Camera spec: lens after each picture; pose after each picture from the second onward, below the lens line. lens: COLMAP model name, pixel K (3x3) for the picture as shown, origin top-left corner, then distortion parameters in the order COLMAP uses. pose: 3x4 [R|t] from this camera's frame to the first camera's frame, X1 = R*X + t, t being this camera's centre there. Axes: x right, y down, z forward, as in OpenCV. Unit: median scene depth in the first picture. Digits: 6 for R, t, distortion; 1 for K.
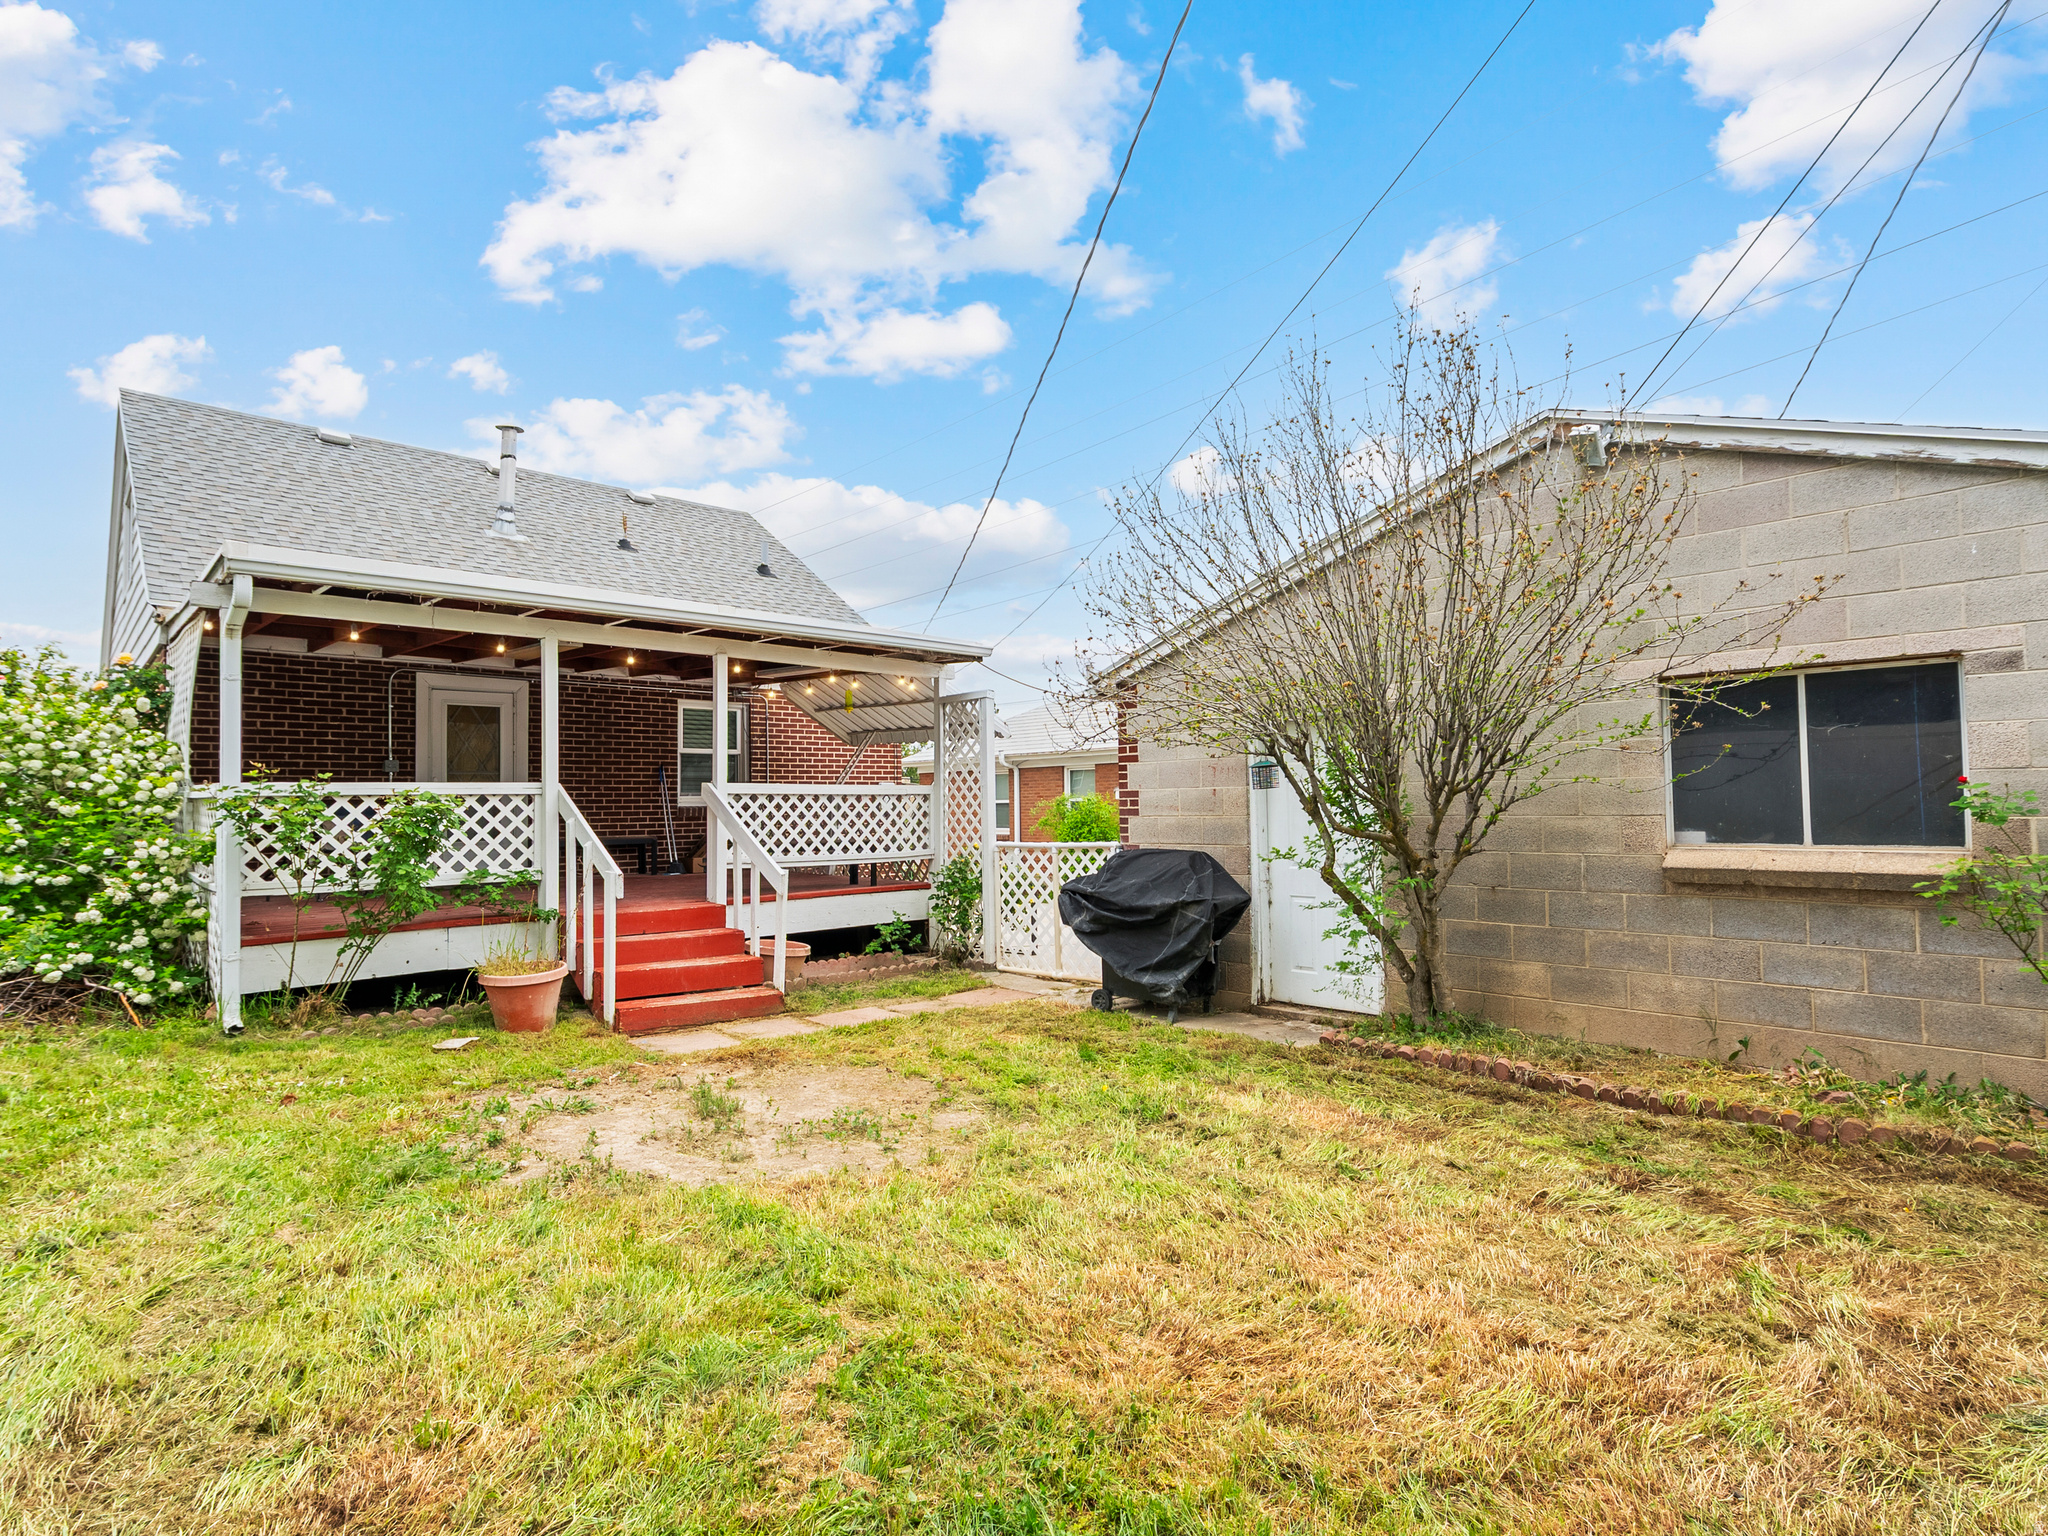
lens RADIAL K [[1047.7, 0, 1026.4], [0, 1047.7, 753.5], [0, 0, 1]] dist [-0.003916, 0.001955]
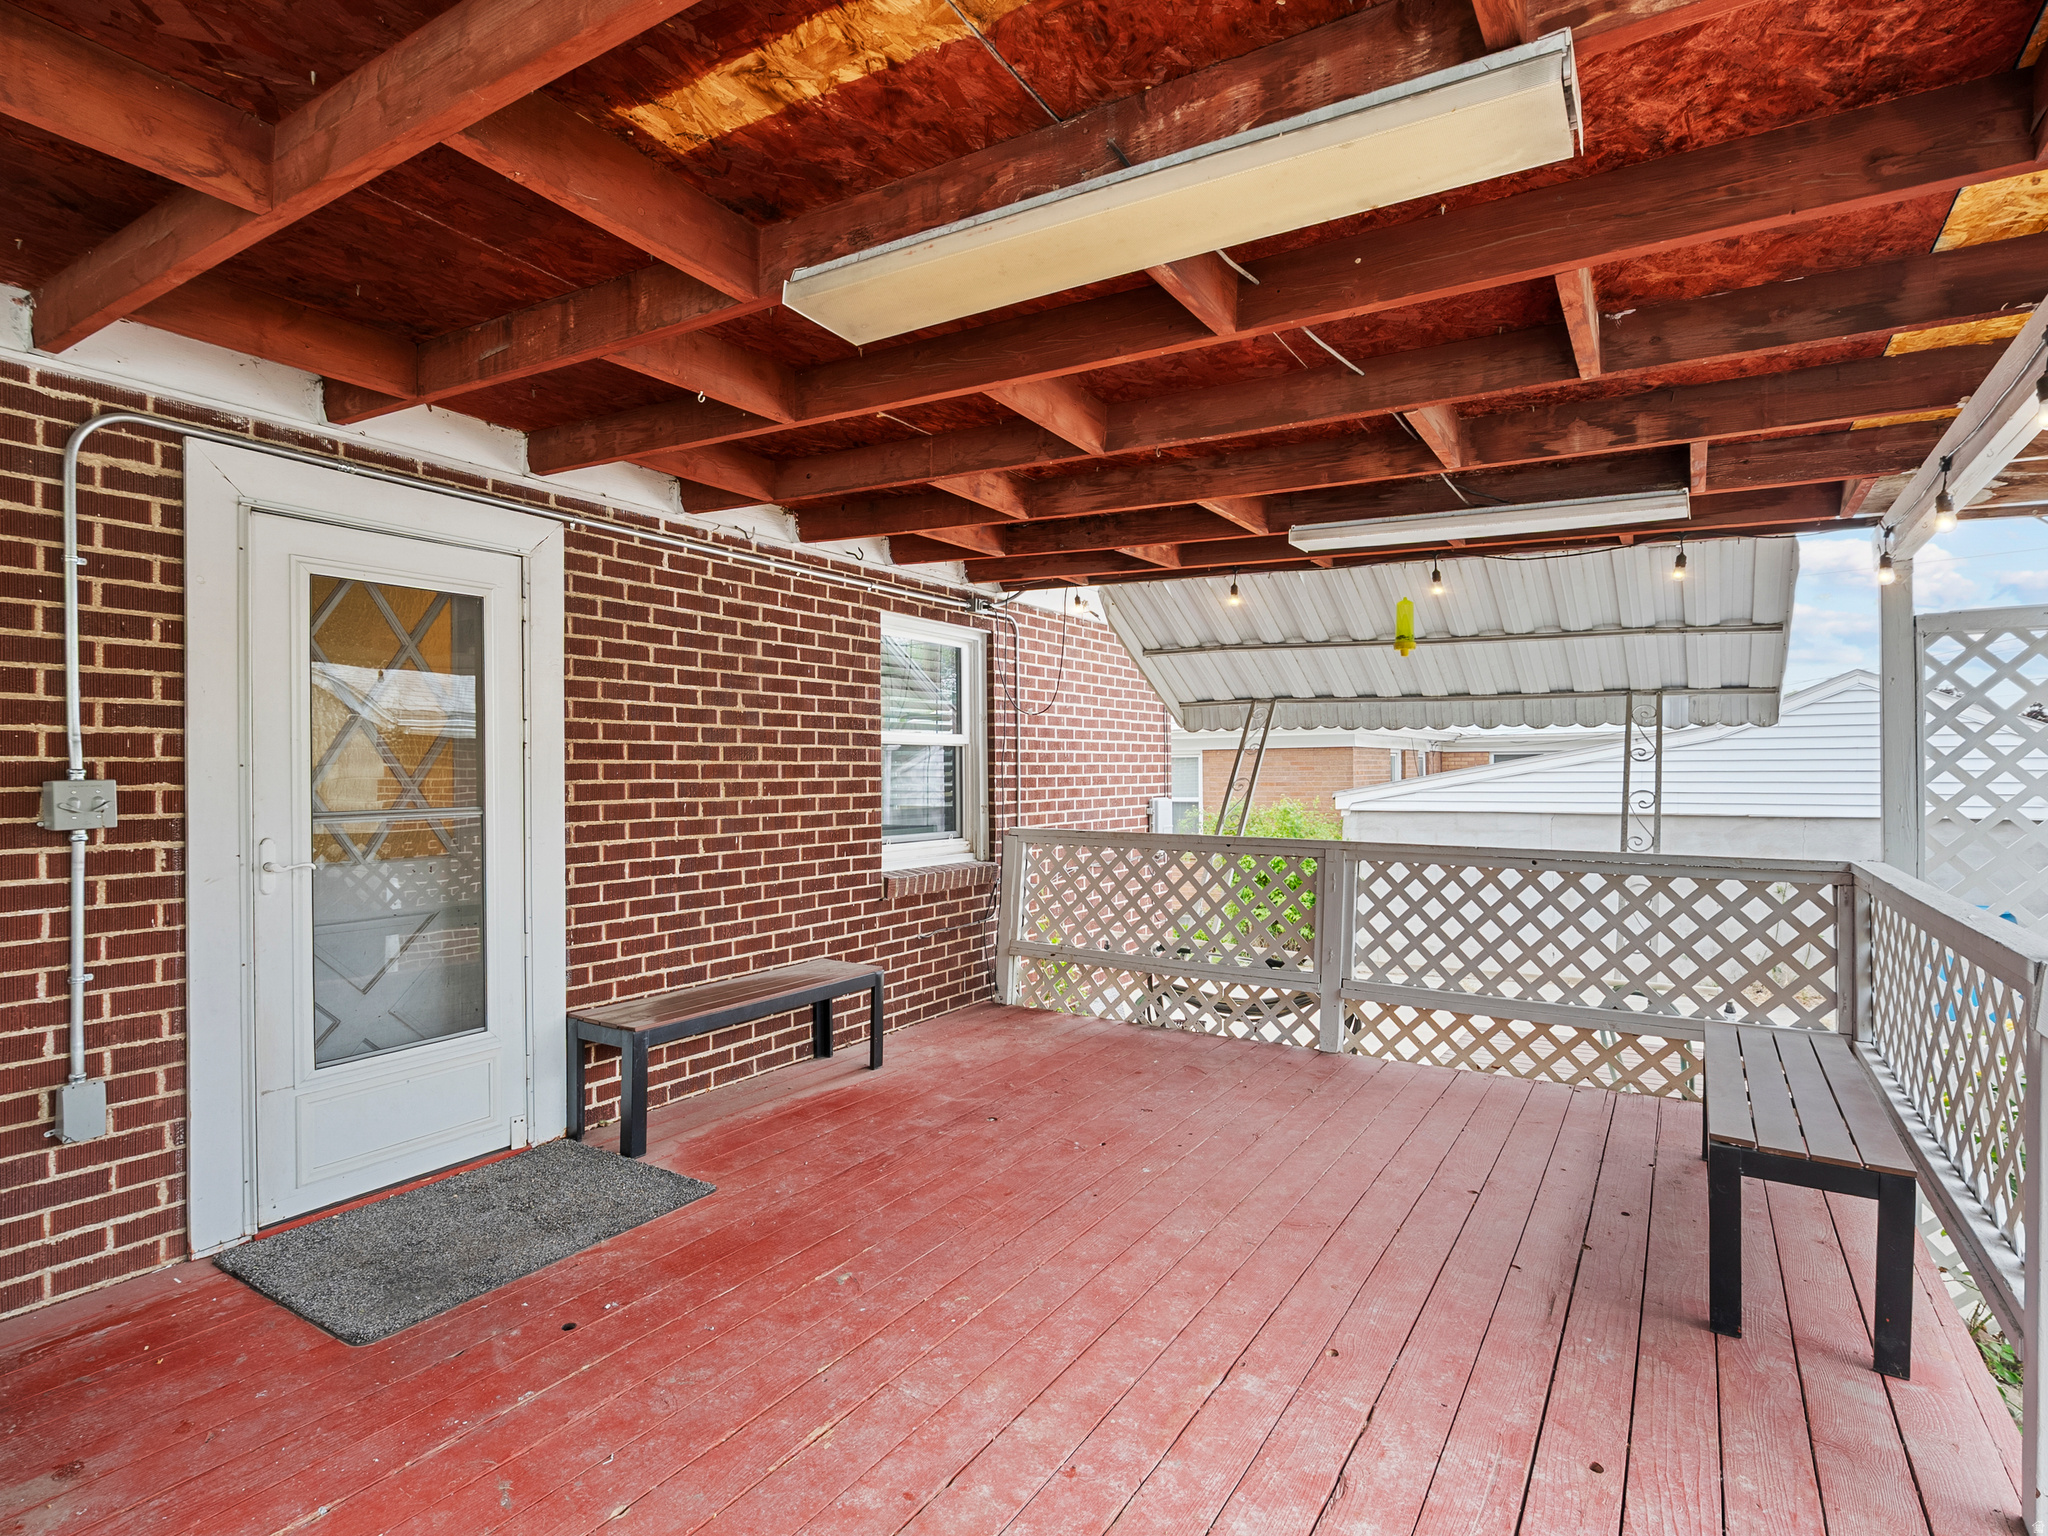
lens RADIAL K [[1047.7, 0, 1026.4], [0, 1047.7, 753.5], [0, 0, 1]] dist [-0.003916, 0.001955]
pose [[0.965753, 0.014738, 0.259043, -0.446915], [-0.023645, 0.999230, 0.031303, -0.012556], [-0.258382, -0.036356, 0.965359, 0.691488]]
